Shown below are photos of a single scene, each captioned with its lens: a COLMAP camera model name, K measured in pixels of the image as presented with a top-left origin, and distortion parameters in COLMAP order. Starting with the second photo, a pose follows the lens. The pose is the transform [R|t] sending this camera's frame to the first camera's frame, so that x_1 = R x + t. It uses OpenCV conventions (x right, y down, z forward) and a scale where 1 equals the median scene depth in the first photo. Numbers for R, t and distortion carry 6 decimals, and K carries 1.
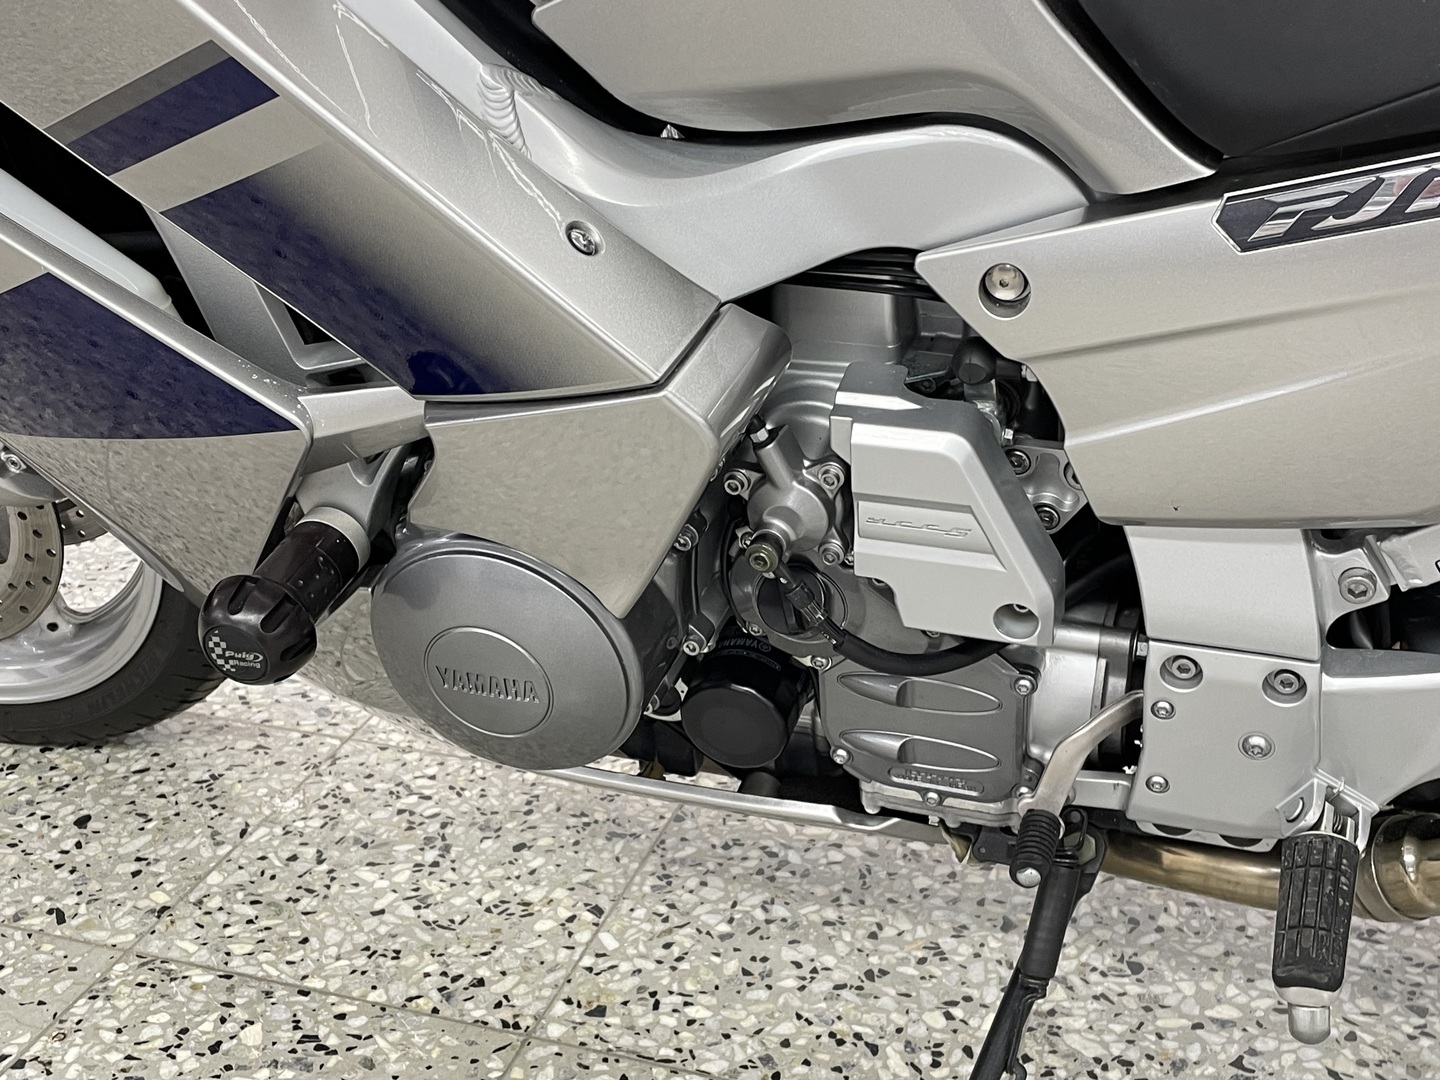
lens RADIAL K [[1755.5, 0, 713.9], [0, 1755.5, 546.9], [0, 0, 1]] dist [0.124077, -0.244349]
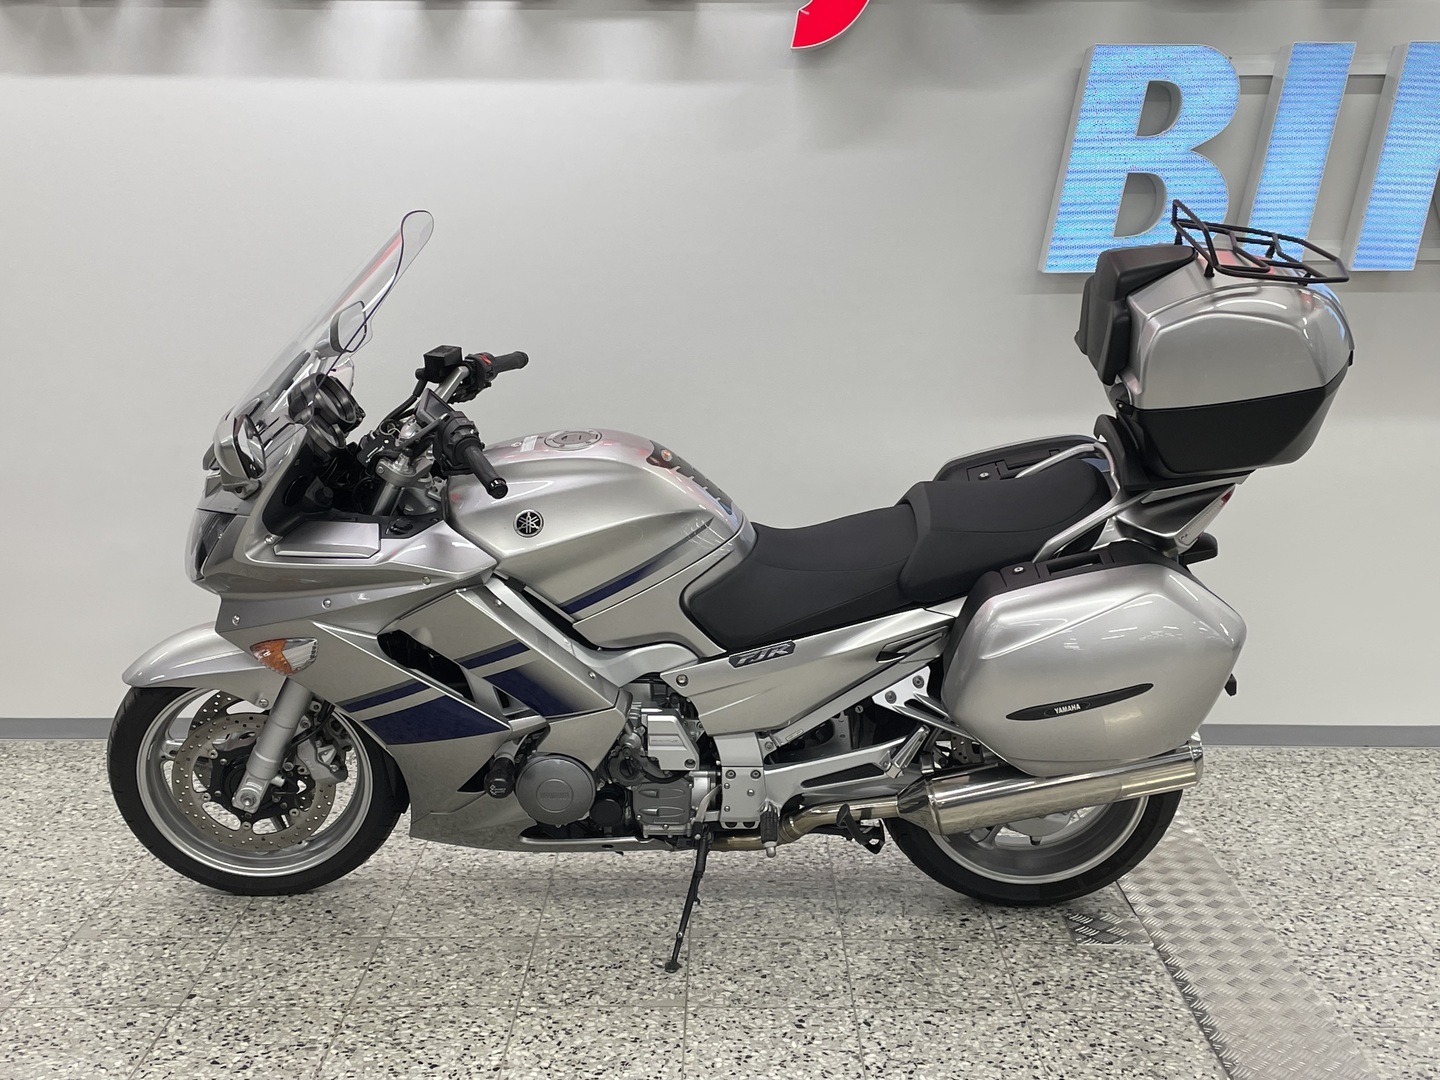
lens RADIAL K [[1755.5, 0, 713.9], [0, 1755.5, 546.9], [0, 0, 1]] dist [0.124077, -0.244349]
pose [[0.948214, -0.046197, 0.314254, -0.954641], [0.118260, 0.969583, -0.214297, 0.405536], [-0.294796, 0.240363, 0.924836, -2.663439]]
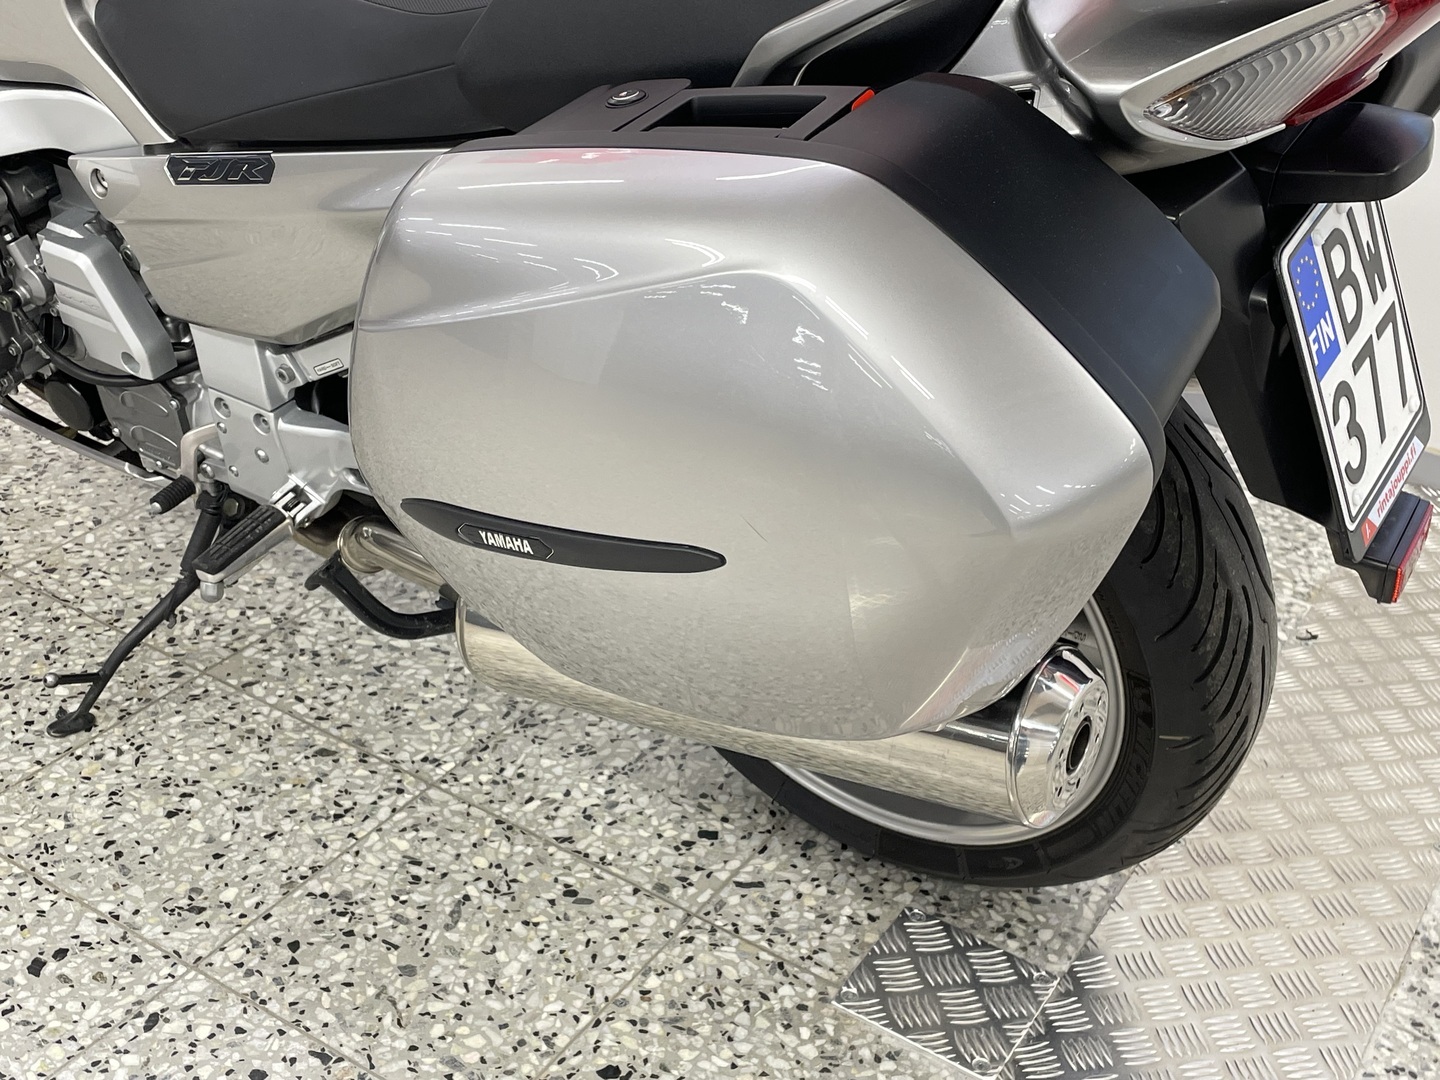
lens RADIAL K [[1755.5, 0, 713.9], [0, 1755.5, 546.9], [0, 0, 1]] dist [0.124077, -0.244349]
pose [[0.967538, 0.194153, -0.161786, 1.074033], [-0.175415, 0.976764, 0.123134, -0.102865], [0.181933, -0.090757, 0.979114, -0.710255]]
